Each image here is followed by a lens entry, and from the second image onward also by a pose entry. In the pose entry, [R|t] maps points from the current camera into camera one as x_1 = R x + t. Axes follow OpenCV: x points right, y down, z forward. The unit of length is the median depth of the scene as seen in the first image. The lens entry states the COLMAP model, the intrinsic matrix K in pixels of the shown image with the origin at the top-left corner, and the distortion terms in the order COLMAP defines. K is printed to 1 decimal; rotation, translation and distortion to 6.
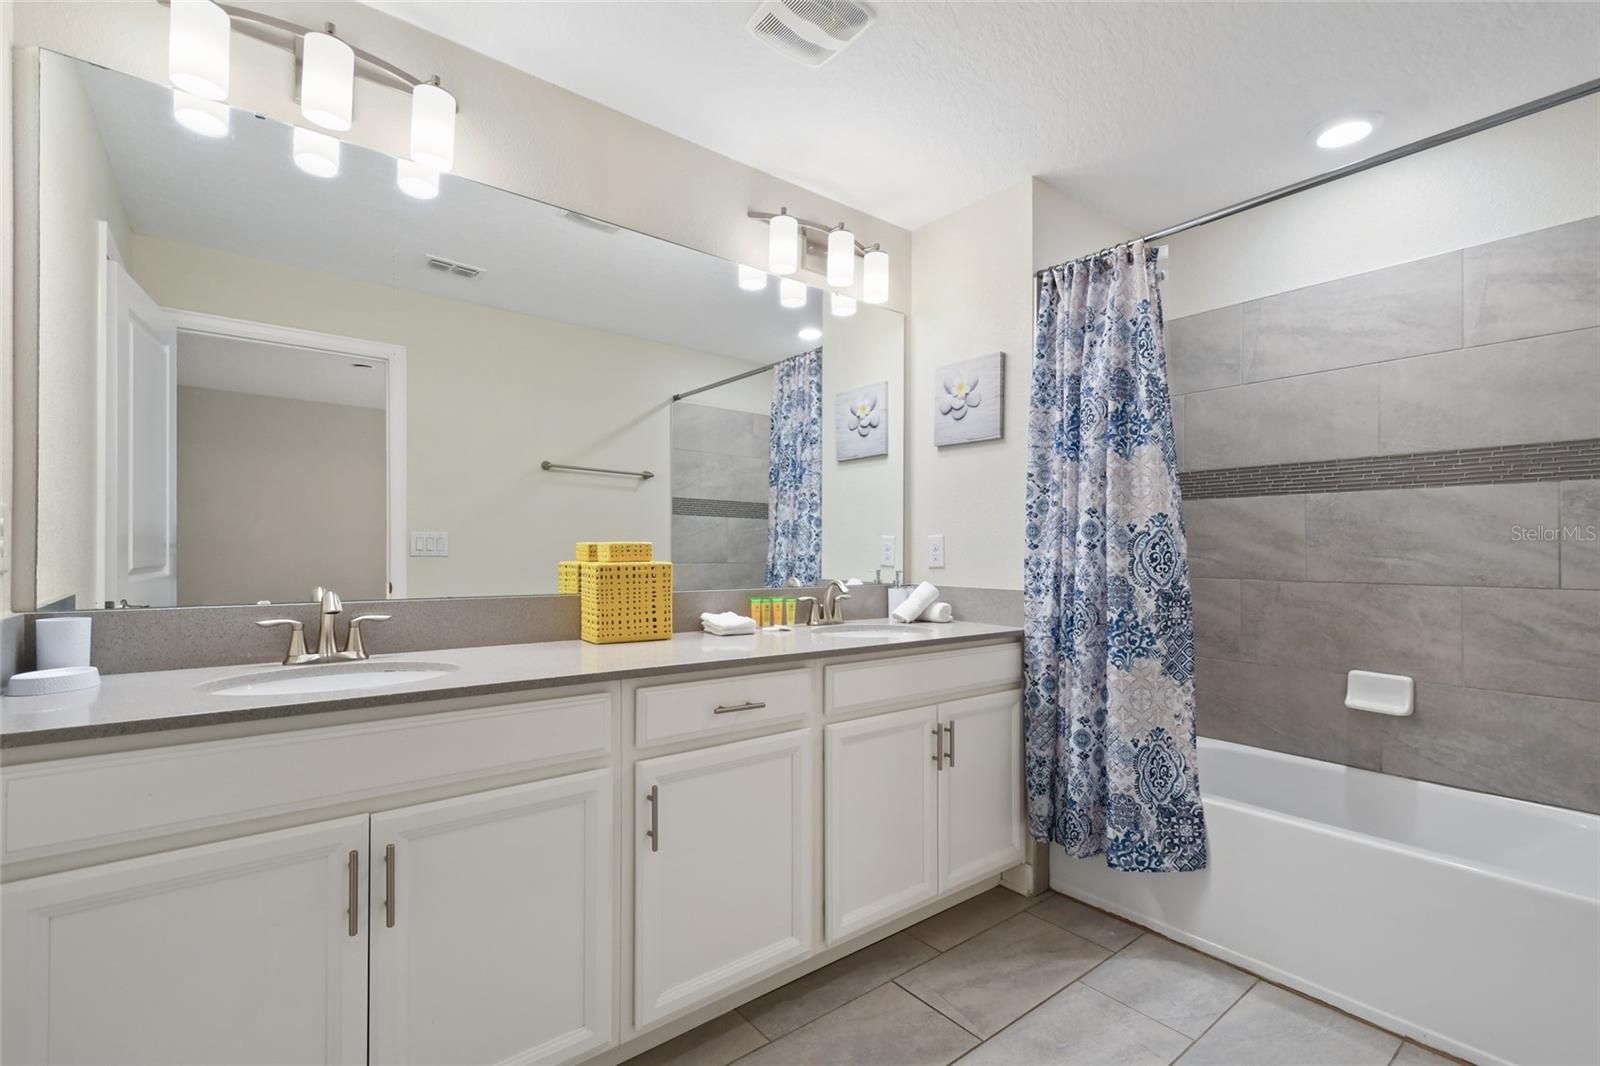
lens RADIAL K [[717.7, 0, 802.8], [0, 717.7, 548.6], [0, 0, 1]] dist [0.008346, -0.001174]
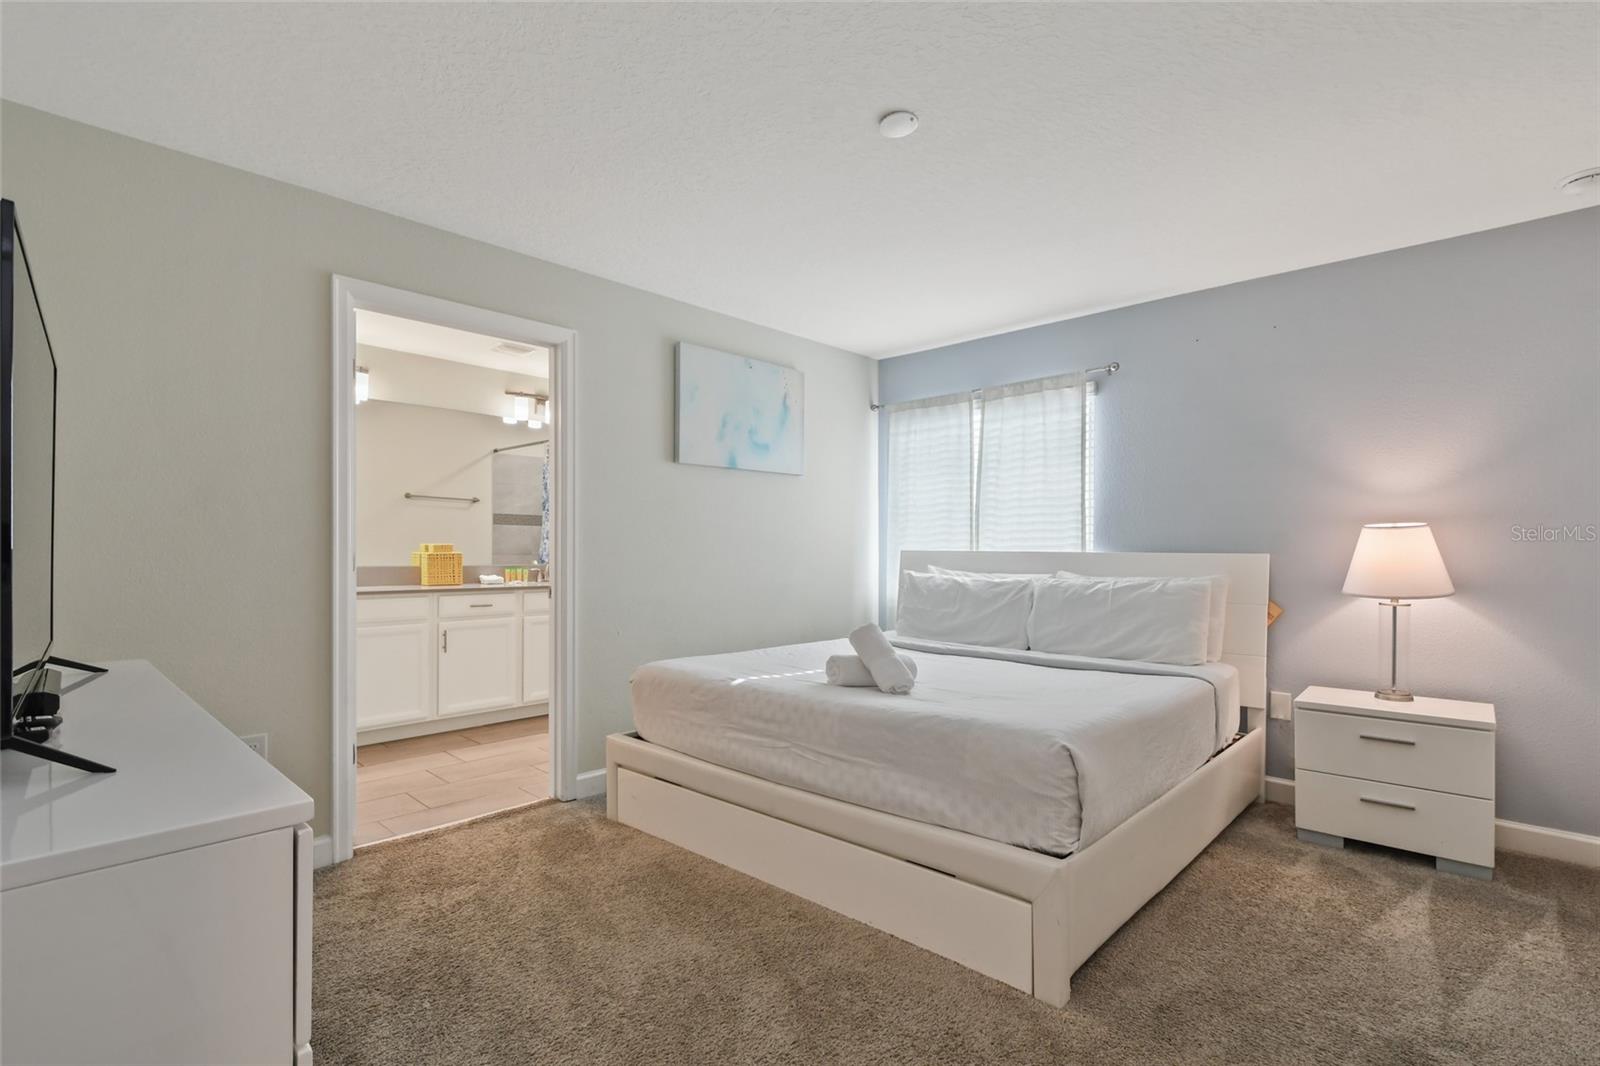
lens RADIAL K [[753.4, 0, 811.3], [0, 753.4, 546.6], [0, 0, 1]] dist [0.002257, -0.002048]
pose [[0.989960, -0.000459, 0.141347, 0.798203], [-0.000112, 0.999992, 0.004034, -0.013854], [-0.141348, -0.004010, 0.989952, -2.139690]]
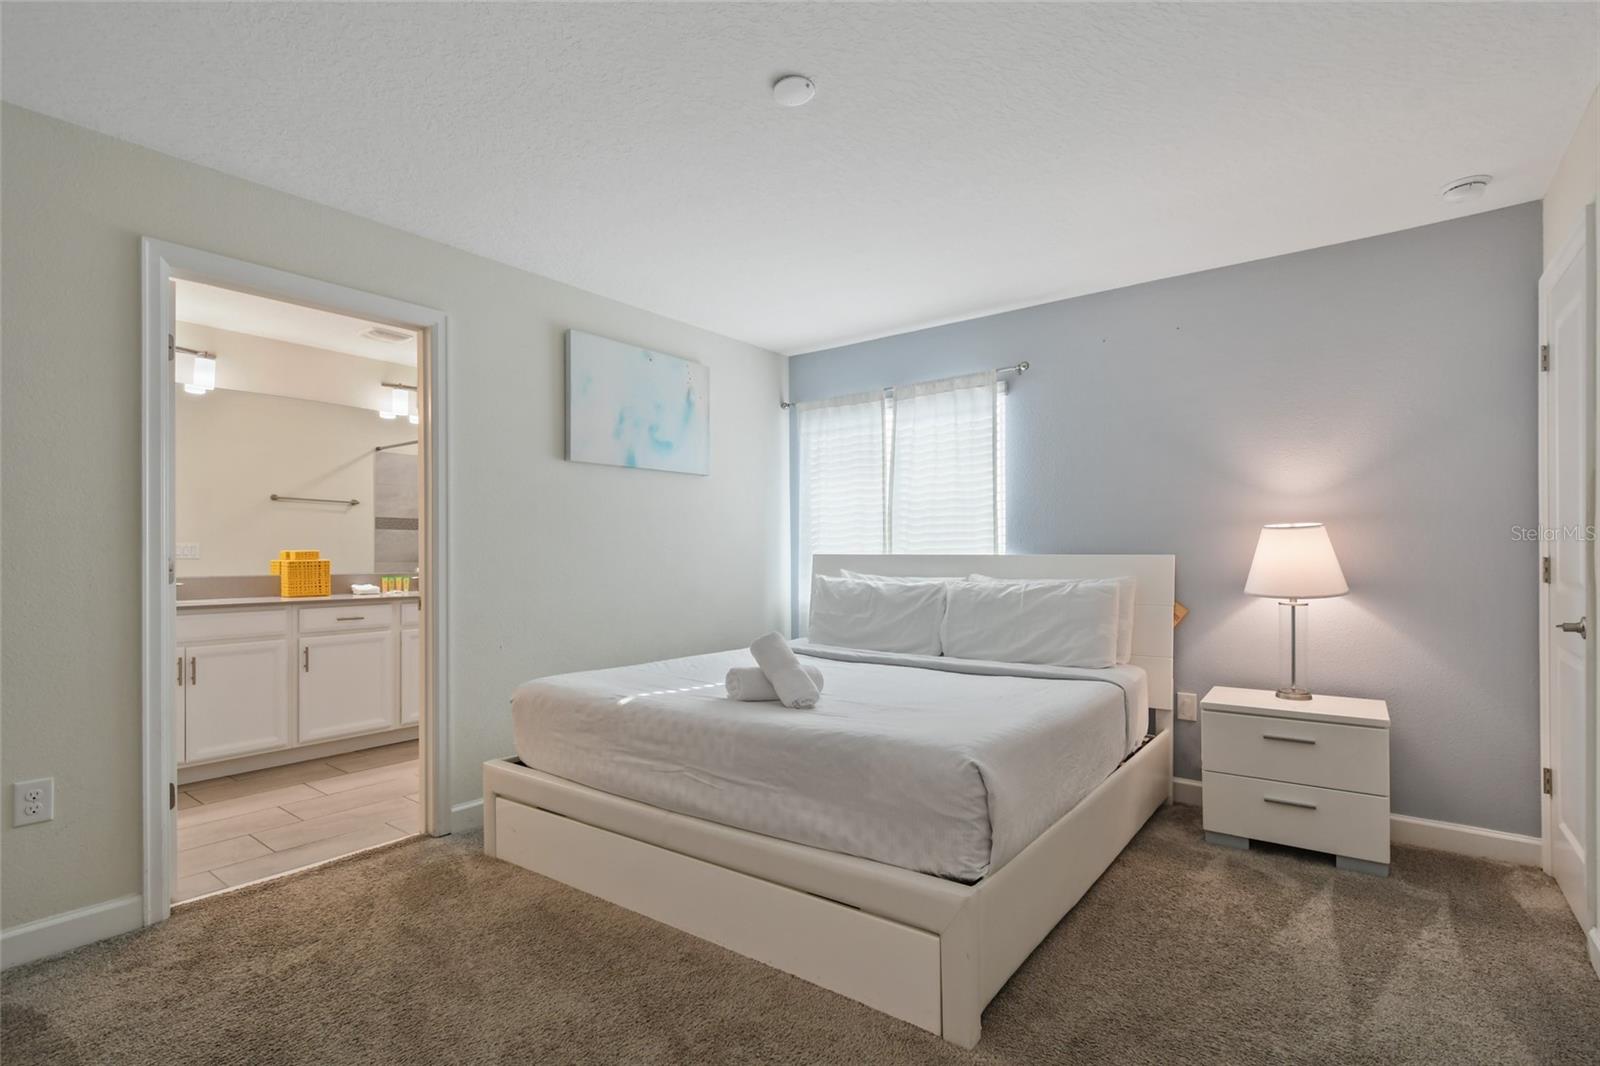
lens RADIAL K [[753.4, 0, 814.3], [0, 753.4, 547.6], [0, 0, 1]] dist [0.002257, -0.002048]
pose [[0.969329, -0.006355, 0.245683, 0.875541], [0.006370, 0.999979, 0.000733, -0.013101], [-0.245682, 0.000854, 0.969350, -2.019210]]
